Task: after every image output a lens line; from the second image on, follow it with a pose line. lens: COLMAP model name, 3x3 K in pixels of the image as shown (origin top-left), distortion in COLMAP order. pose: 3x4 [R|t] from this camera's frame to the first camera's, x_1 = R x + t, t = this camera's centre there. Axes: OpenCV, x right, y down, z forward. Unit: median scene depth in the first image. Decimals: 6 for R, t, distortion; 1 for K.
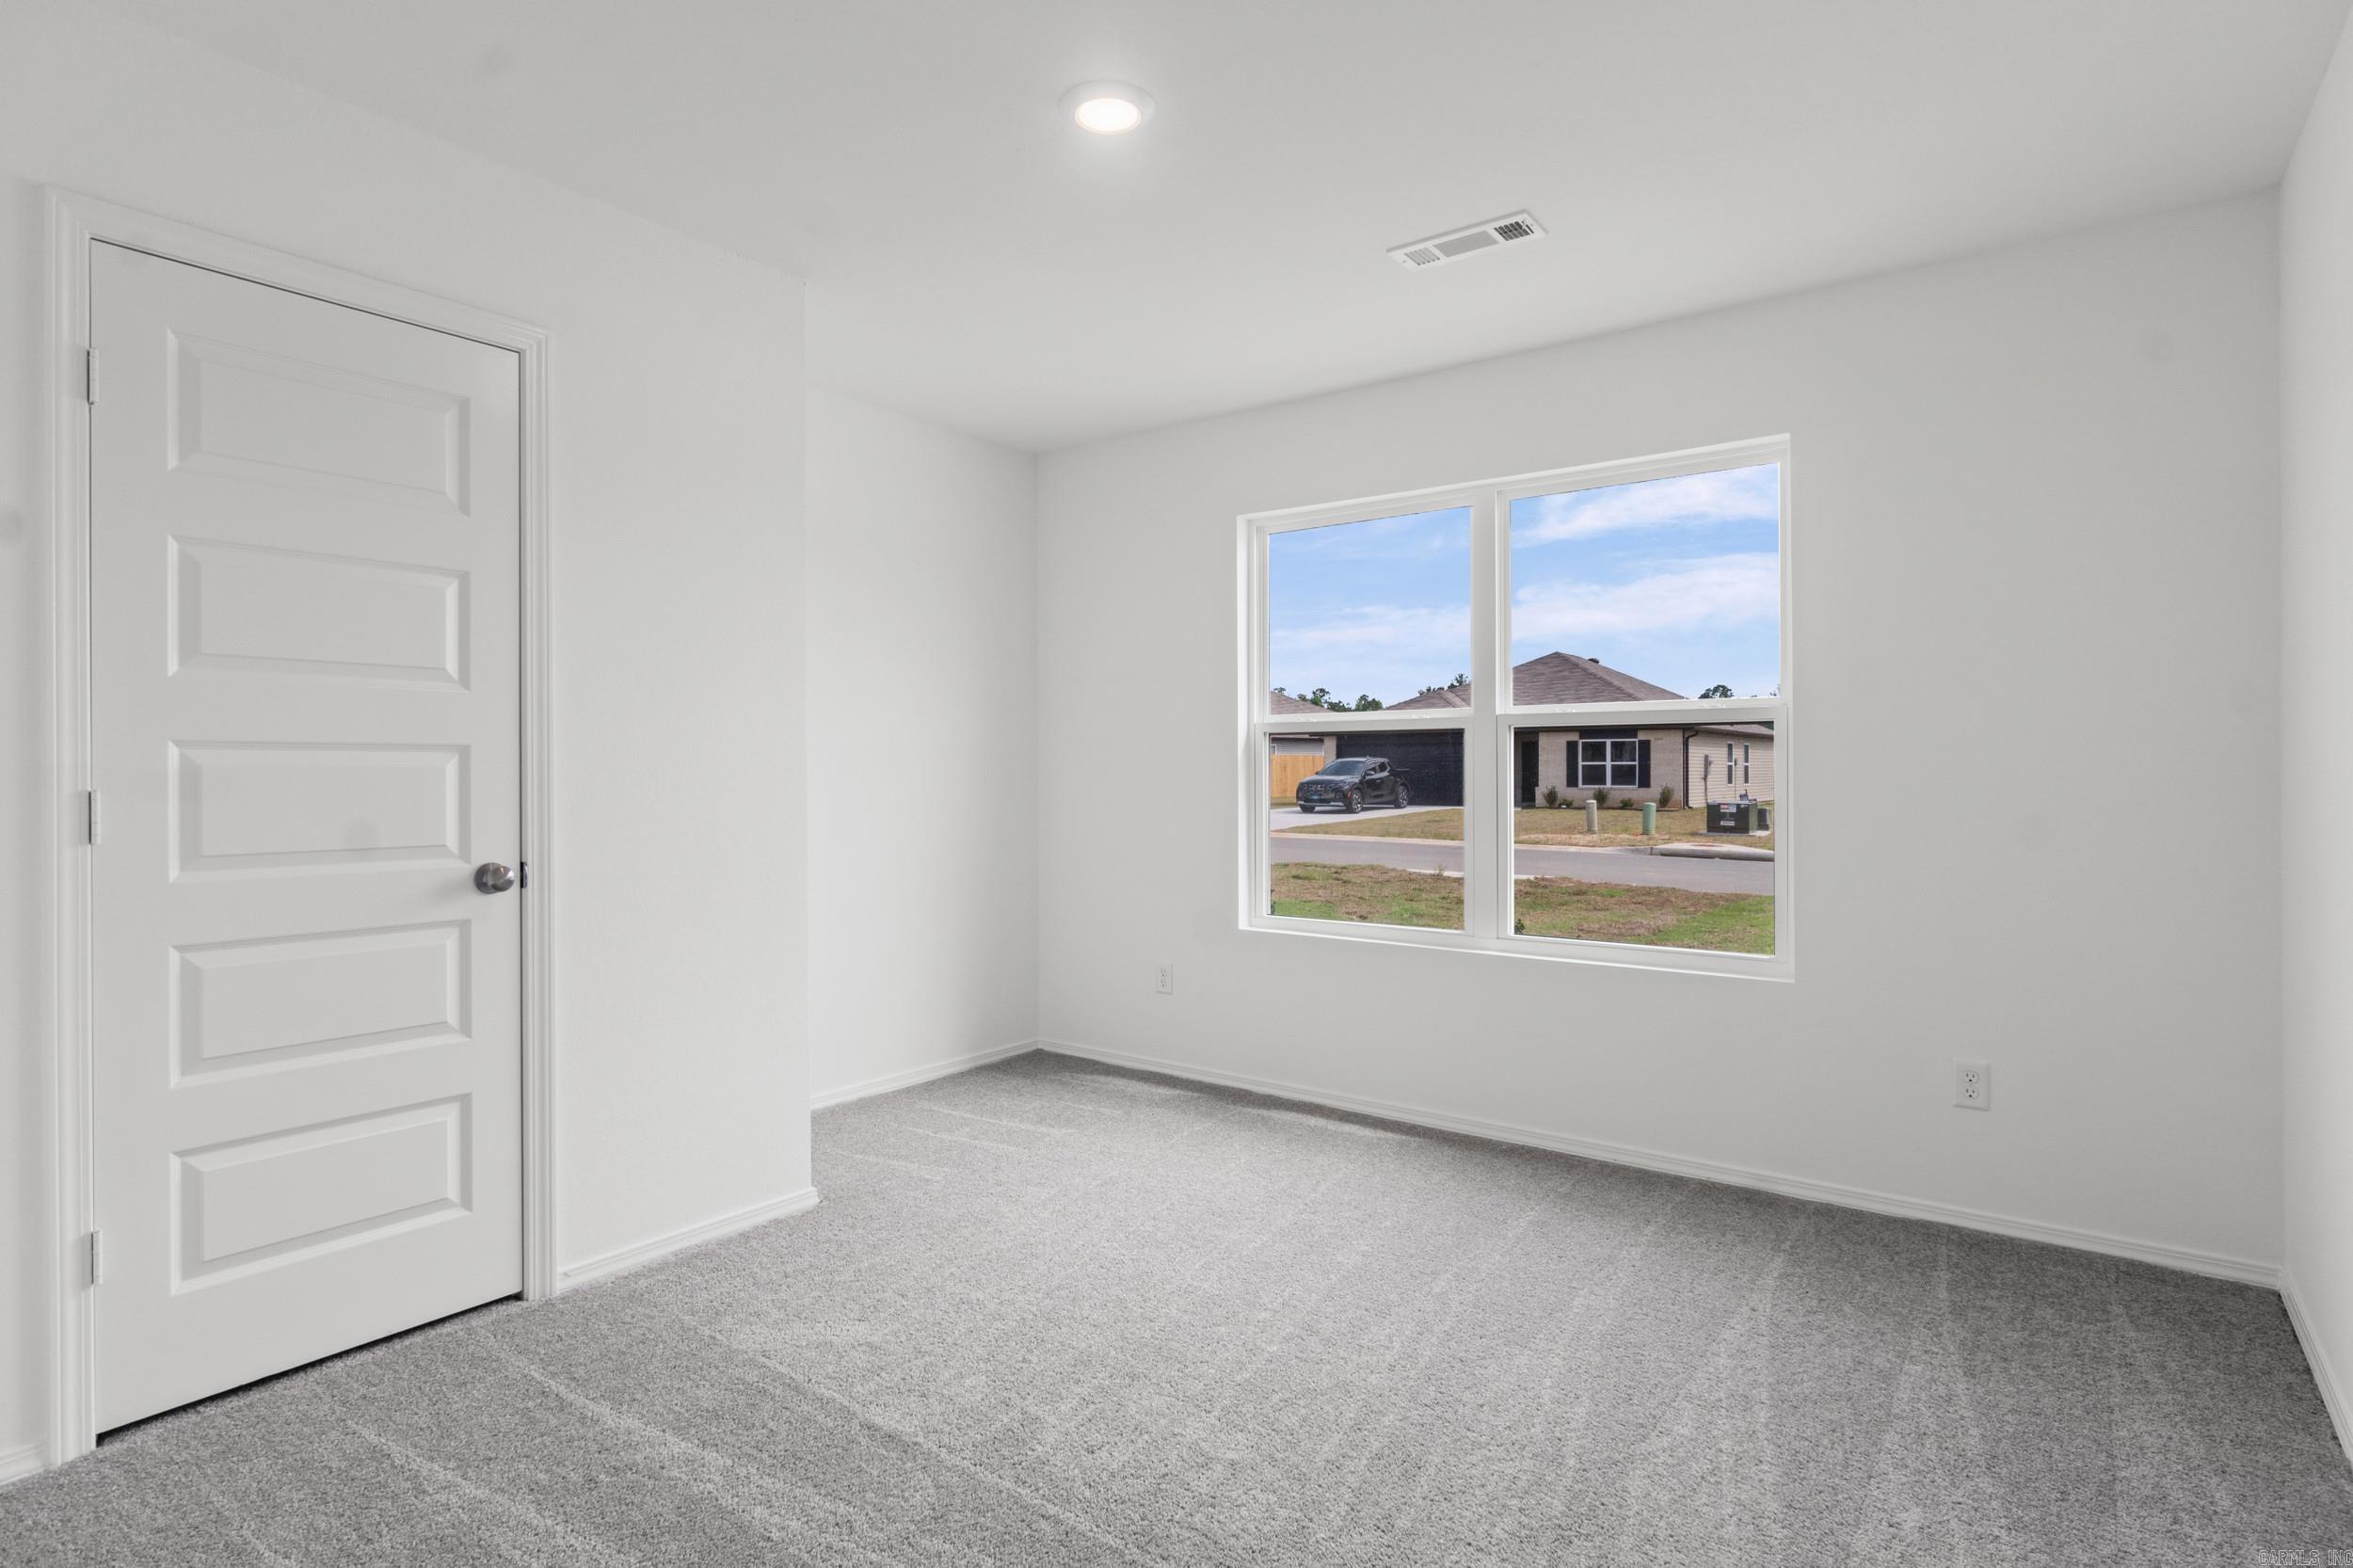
lens RADIAL K [[1205.2, 0, 1167.2], [0, 1205.2, 771.4], [0, 0, 1]] dist [-0.003899, -0.000510]
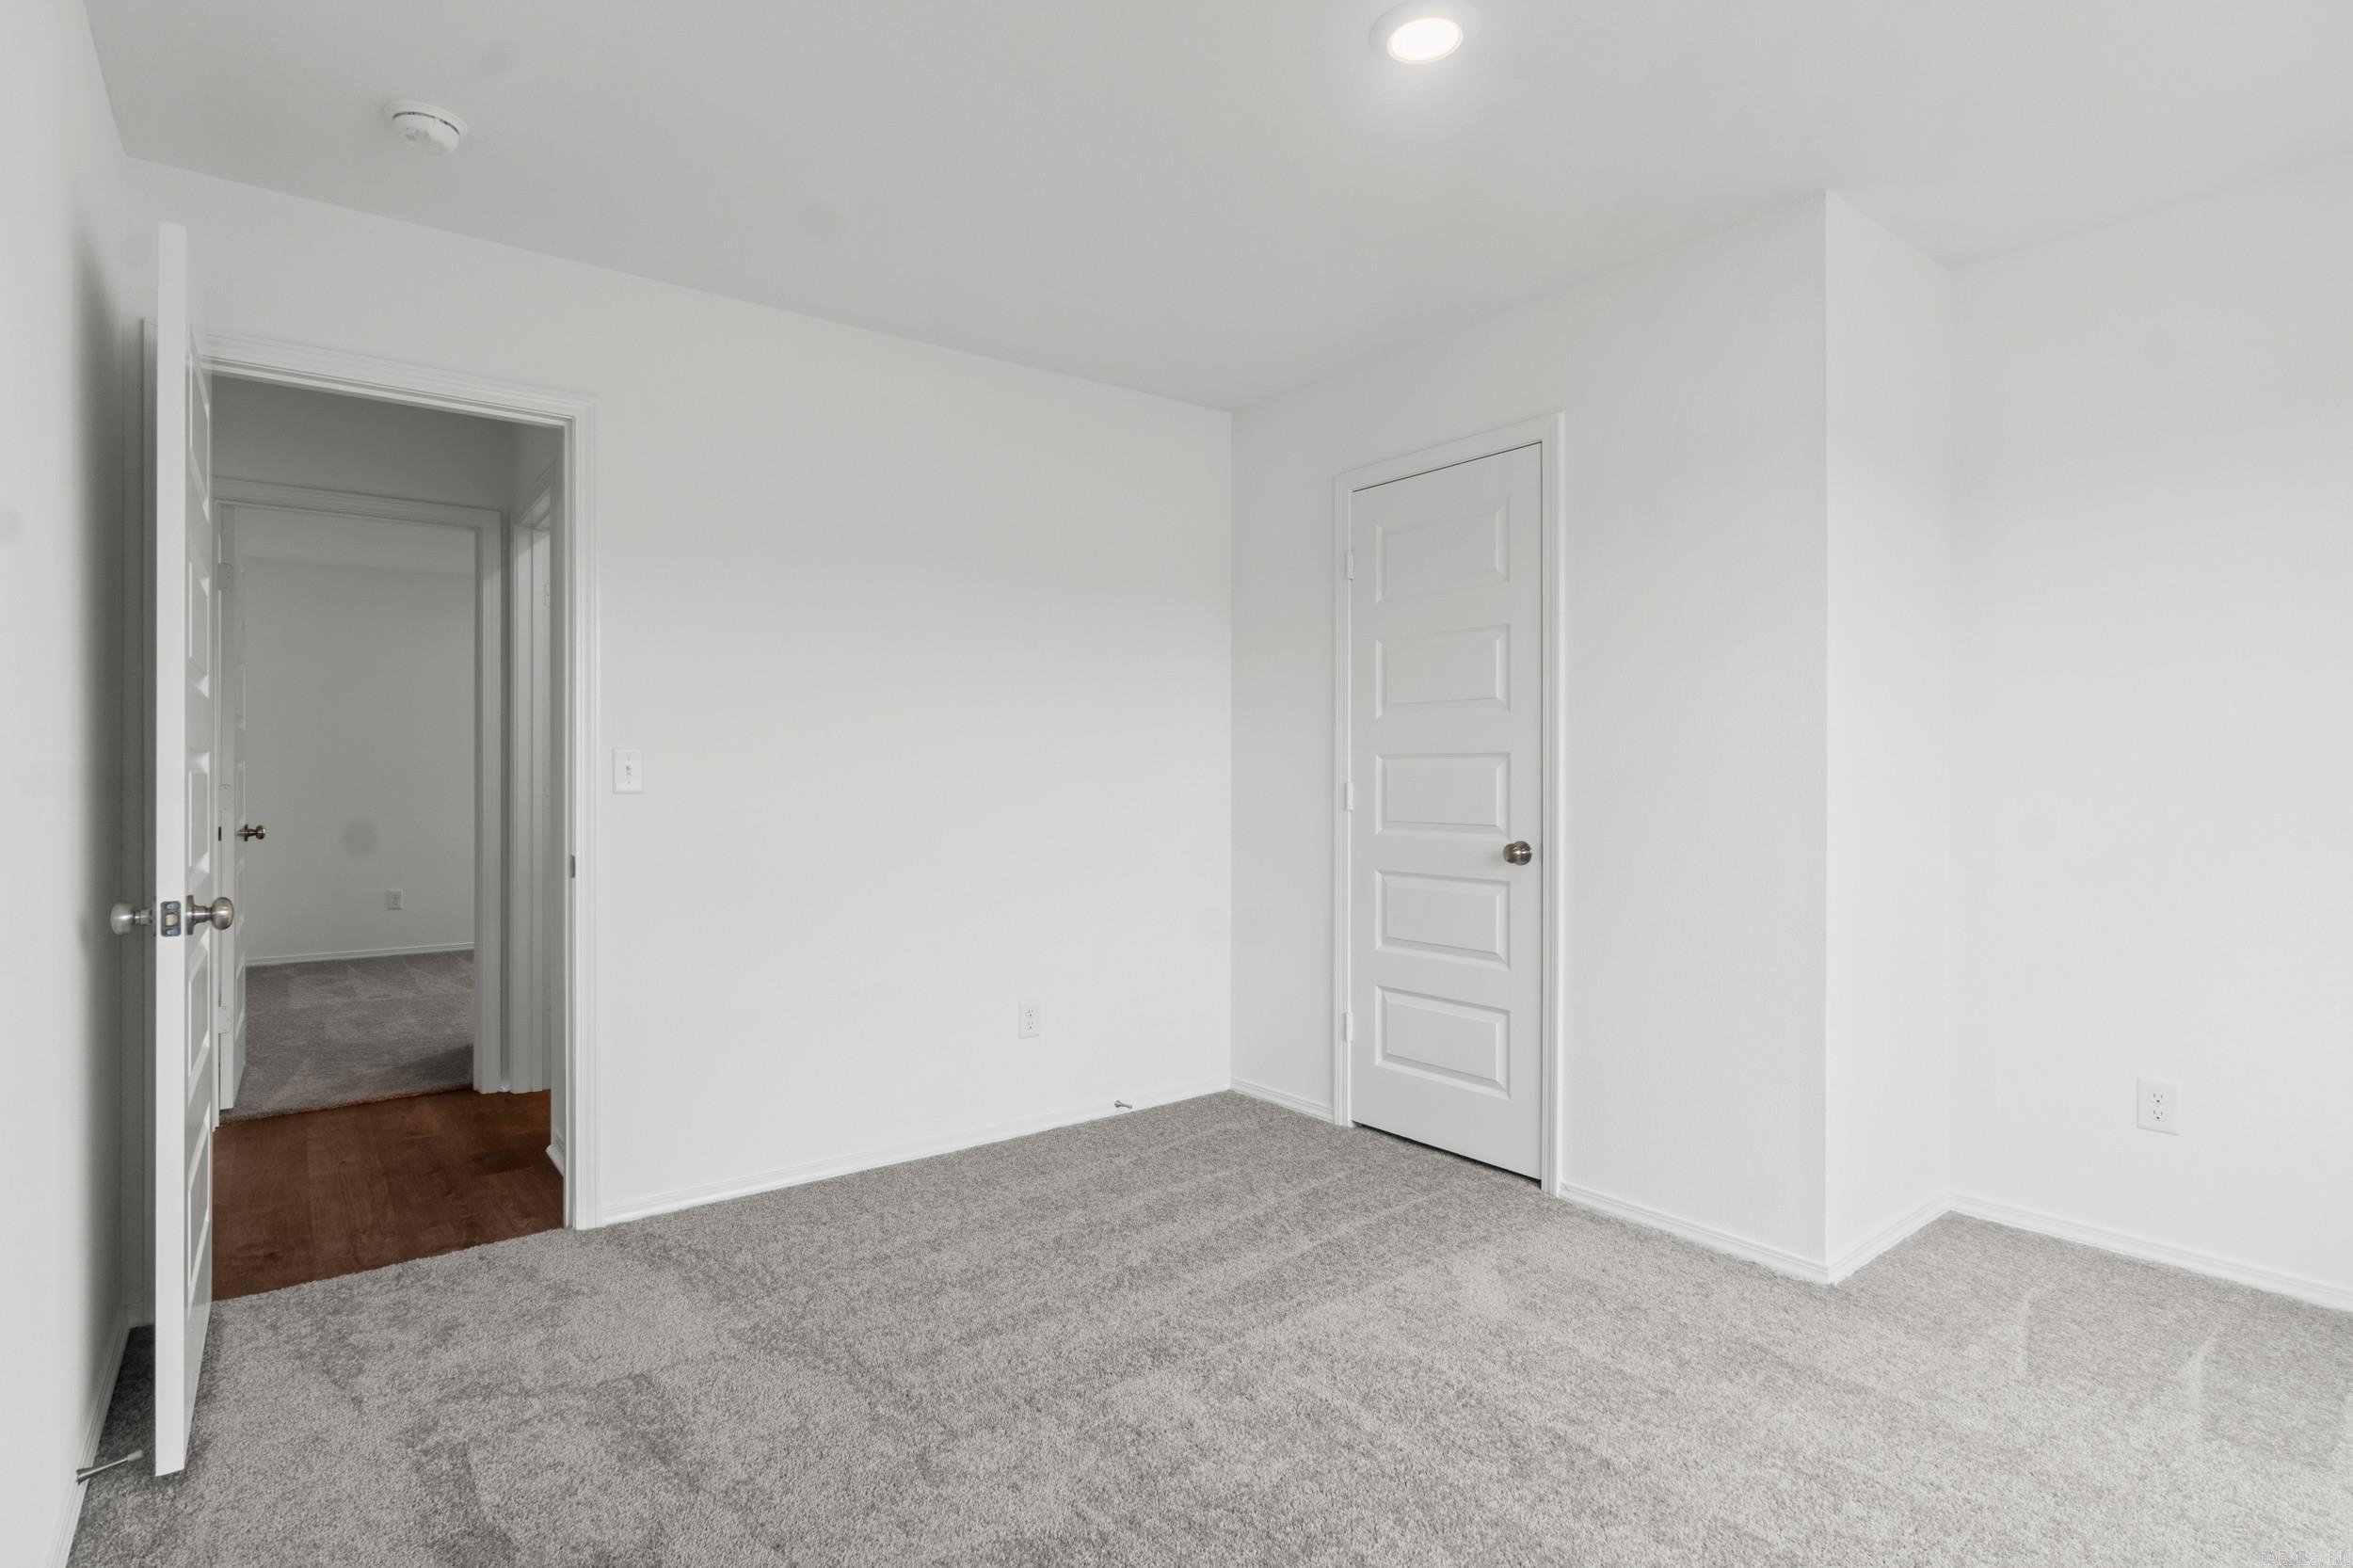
lens RADIAL K [[1205.2, 0, 1167.2], [0, 1205.2, 771.4], [0, 0, 1]] dist [-0.003899, -0.000510]
pose [[-0.288213, -0.000520, -0.957566, 0.822838], [0.002687, 0.999995, -0.001352, 0.000323], [0.957562, -0.002962, -0.288211, 1.021757]]
